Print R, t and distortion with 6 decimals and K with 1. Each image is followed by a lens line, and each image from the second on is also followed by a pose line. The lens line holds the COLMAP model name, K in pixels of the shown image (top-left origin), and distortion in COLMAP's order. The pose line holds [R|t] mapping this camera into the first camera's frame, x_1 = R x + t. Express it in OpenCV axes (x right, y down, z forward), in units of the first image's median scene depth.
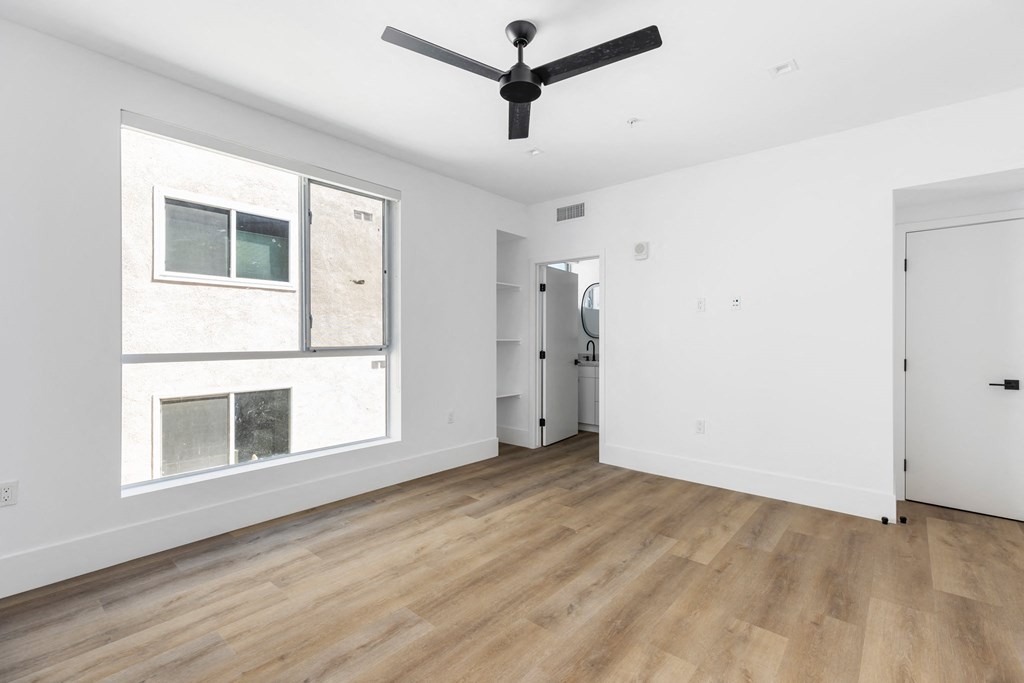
lens RADIAL K [[473.3, 0, 513.9], [0, 473.3, 337.2], [0, 0, 1]] dist [-0.002548, 0.000160]
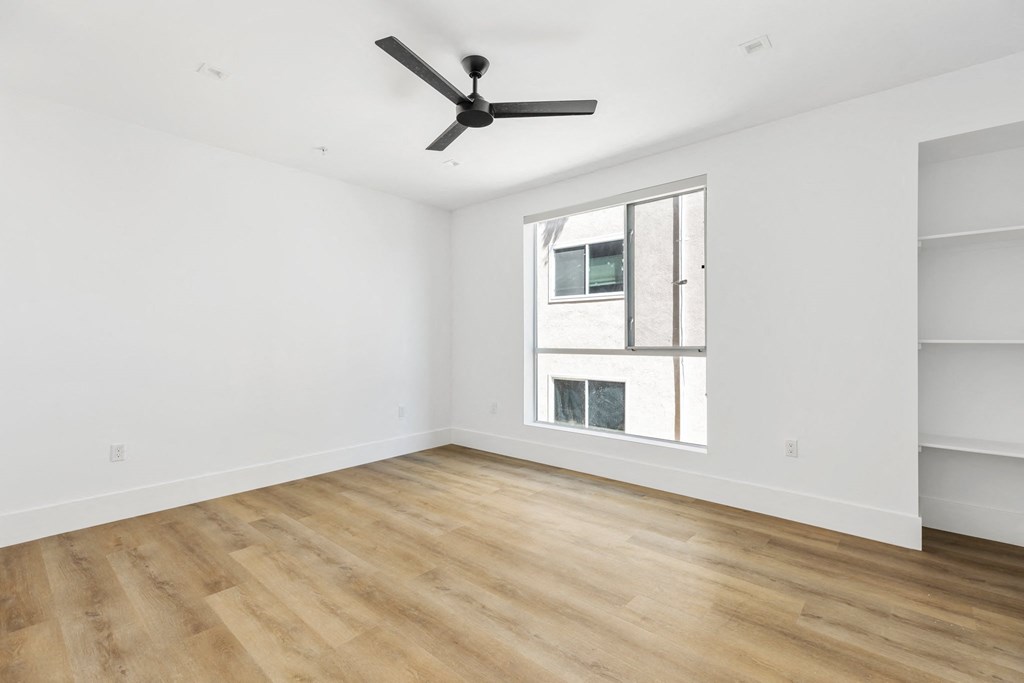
lens RADIAL K [[473.3, 0, 513.9], [0, 473.3, 337.2], [0, 0, 1]] dist [-0.002548, 0.000160]
pose [[-0.040610, -0.002317, -0.999172, 0.847106], [-0.000404, 0.999997, -0.002303, 0.002017], [0.999175, 0.000310, -0.040610, 0.854880]]
